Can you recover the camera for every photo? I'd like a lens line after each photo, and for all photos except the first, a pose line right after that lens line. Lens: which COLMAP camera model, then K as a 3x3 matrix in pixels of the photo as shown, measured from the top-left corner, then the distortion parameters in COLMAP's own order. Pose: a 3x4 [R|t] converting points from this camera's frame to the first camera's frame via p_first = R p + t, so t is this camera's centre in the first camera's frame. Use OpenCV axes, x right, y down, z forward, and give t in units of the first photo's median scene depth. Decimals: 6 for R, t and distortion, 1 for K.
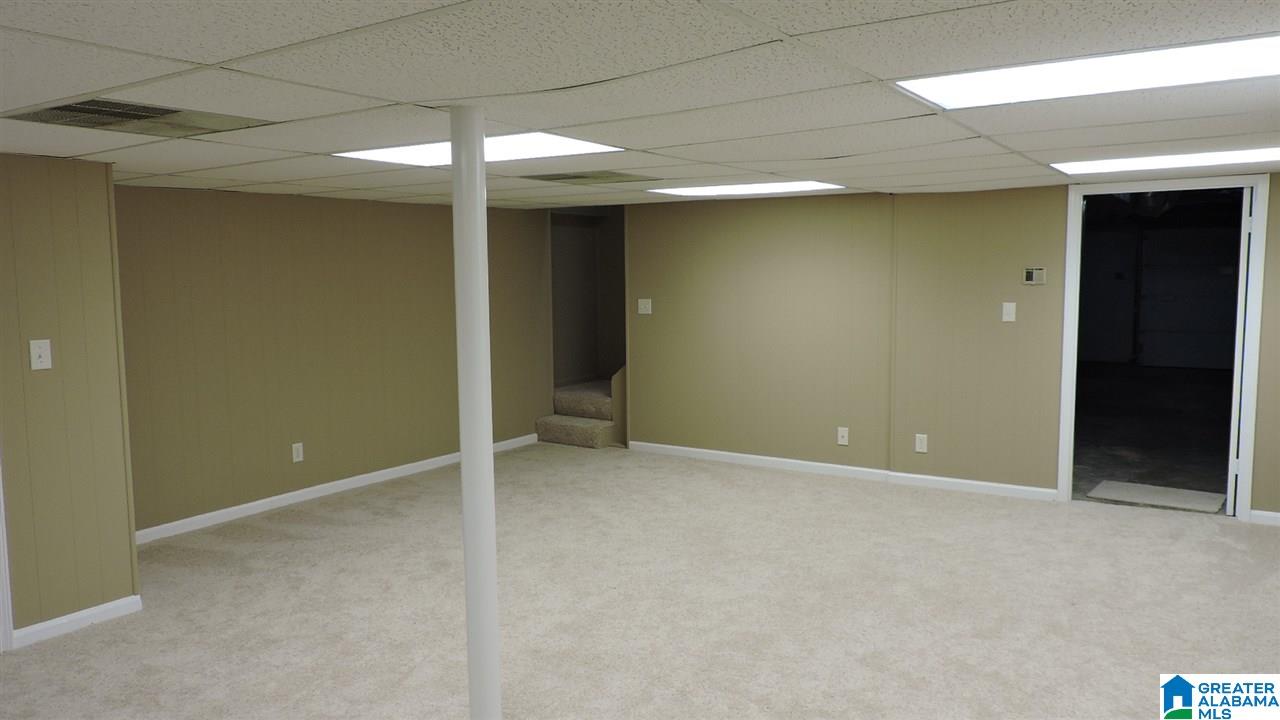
lens RADIAL K [[911.3, 0, 640.0], [0, 911.3, 360.0], [0, 0, 1]] dist [-0.007003, -0.003885]
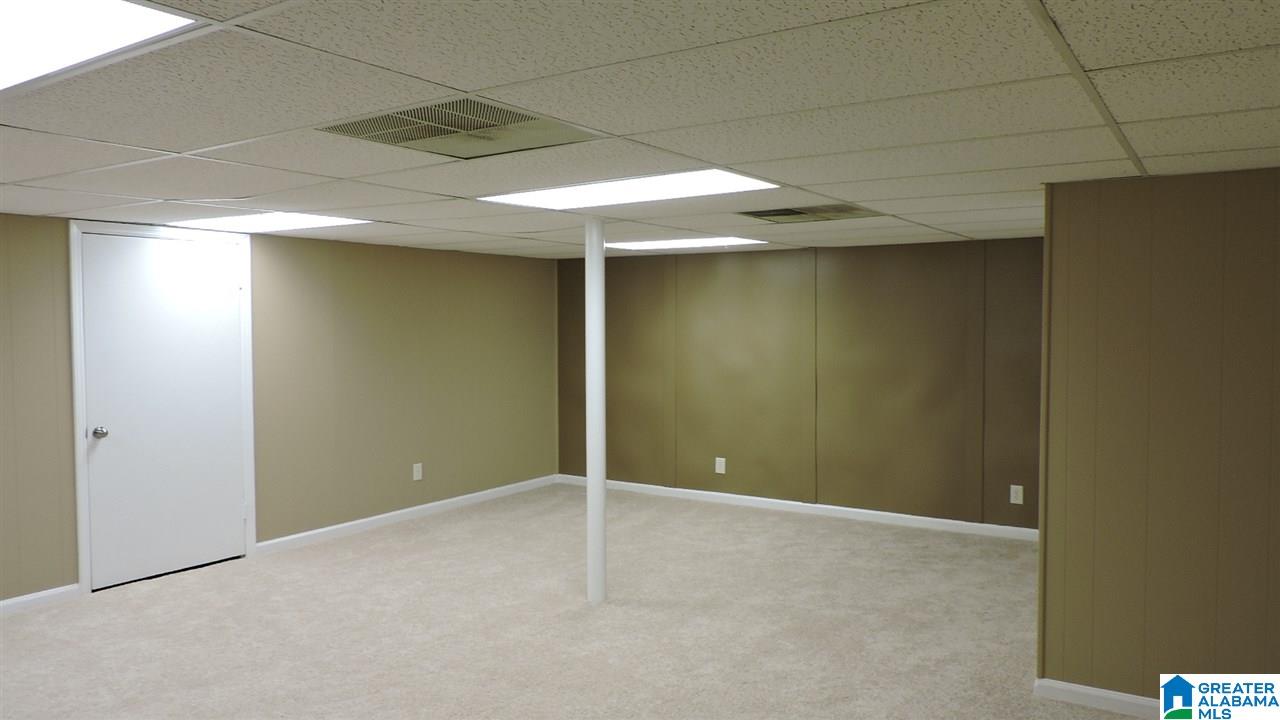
lens RADIAL K [[911.3, 0, 640.0], [0, 911.3, 360.0], [0, 0, 1]] dist [-0.007003, -0.003885]
pose [[0.989160, 0.021462, -0.145266, 0.169377], [-0.027937, 0.998698, -0.042677, 0.002347], [0.144161, 0.046273, 0.988472, -0.075302]]
